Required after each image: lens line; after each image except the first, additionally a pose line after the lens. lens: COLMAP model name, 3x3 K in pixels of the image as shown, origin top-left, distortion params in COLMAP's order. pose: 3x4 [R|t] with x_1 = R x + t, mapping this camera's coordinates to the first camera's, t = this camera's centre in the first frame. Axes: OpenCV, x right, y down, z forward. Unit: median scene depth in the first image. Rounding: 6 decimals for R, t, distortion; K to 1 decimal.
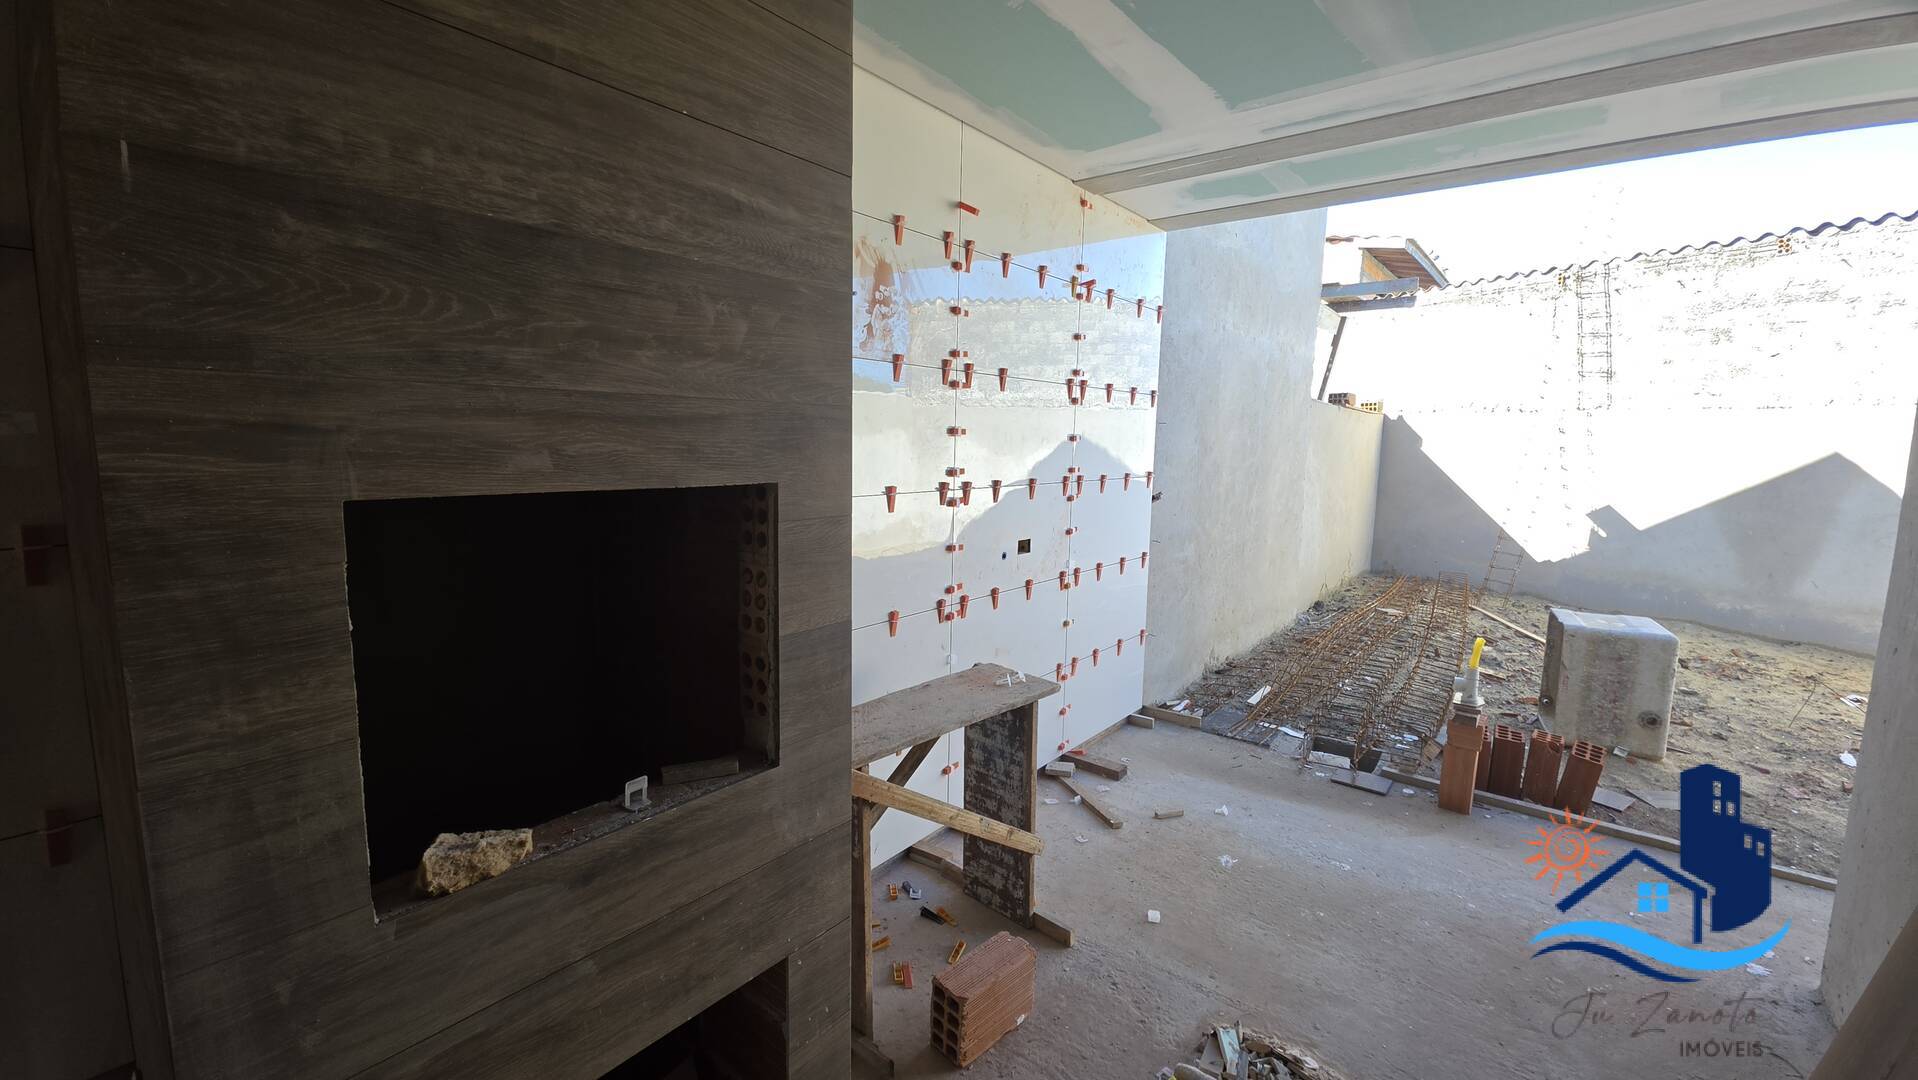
lens RADIAL K [[762.3, 0, 963.4], [0, 762.3, 535.0], [0, 0, 1]] dist [0.006593, -0.001002]
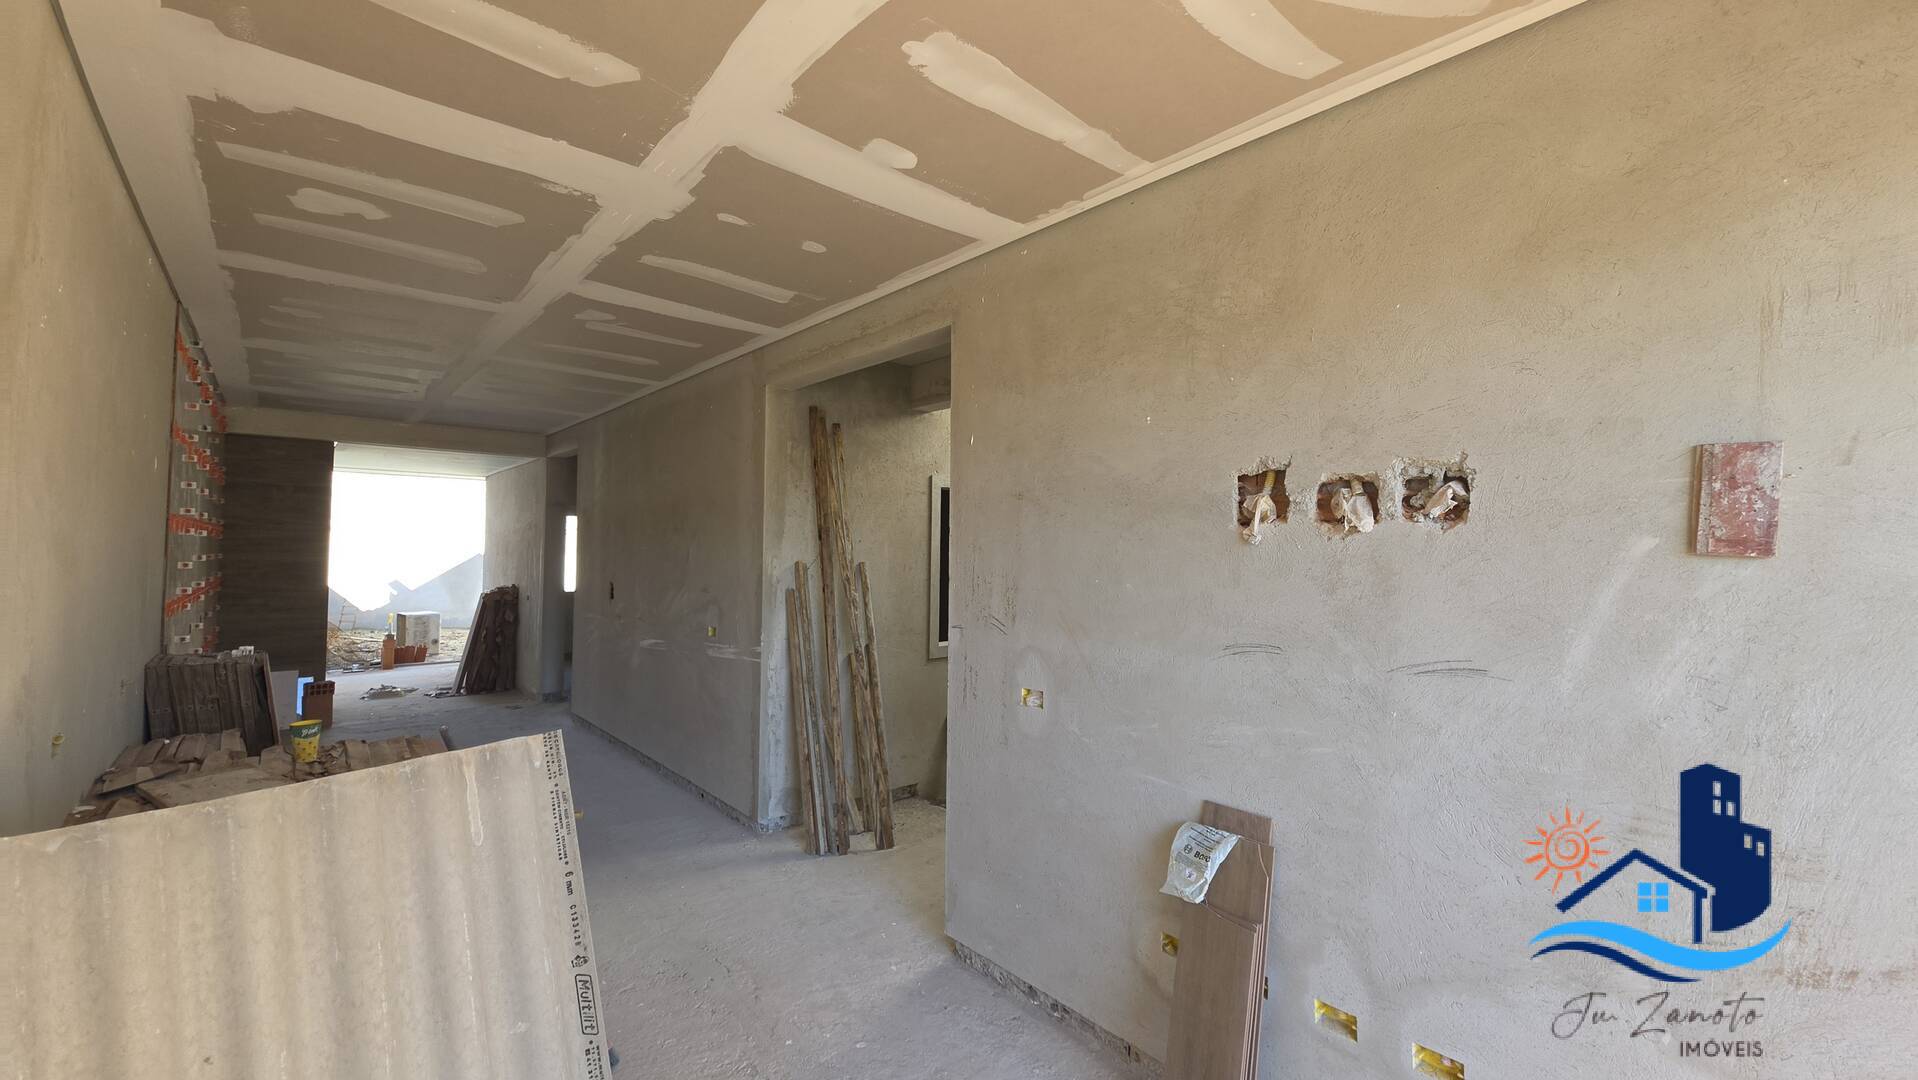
lens RADIAL K [[762.3, 0, 963.9], [0, 762.3, 543.5], [0, 0, 1]] dist [0.006593, -0.001002]
pose [[0.178135, 0.005019, 0.983993, -0.749847], [0.116210, 0.992882, -0.026102, 0.078943], [-0.977120, 0.118999, 0.176283, -0.711369]]
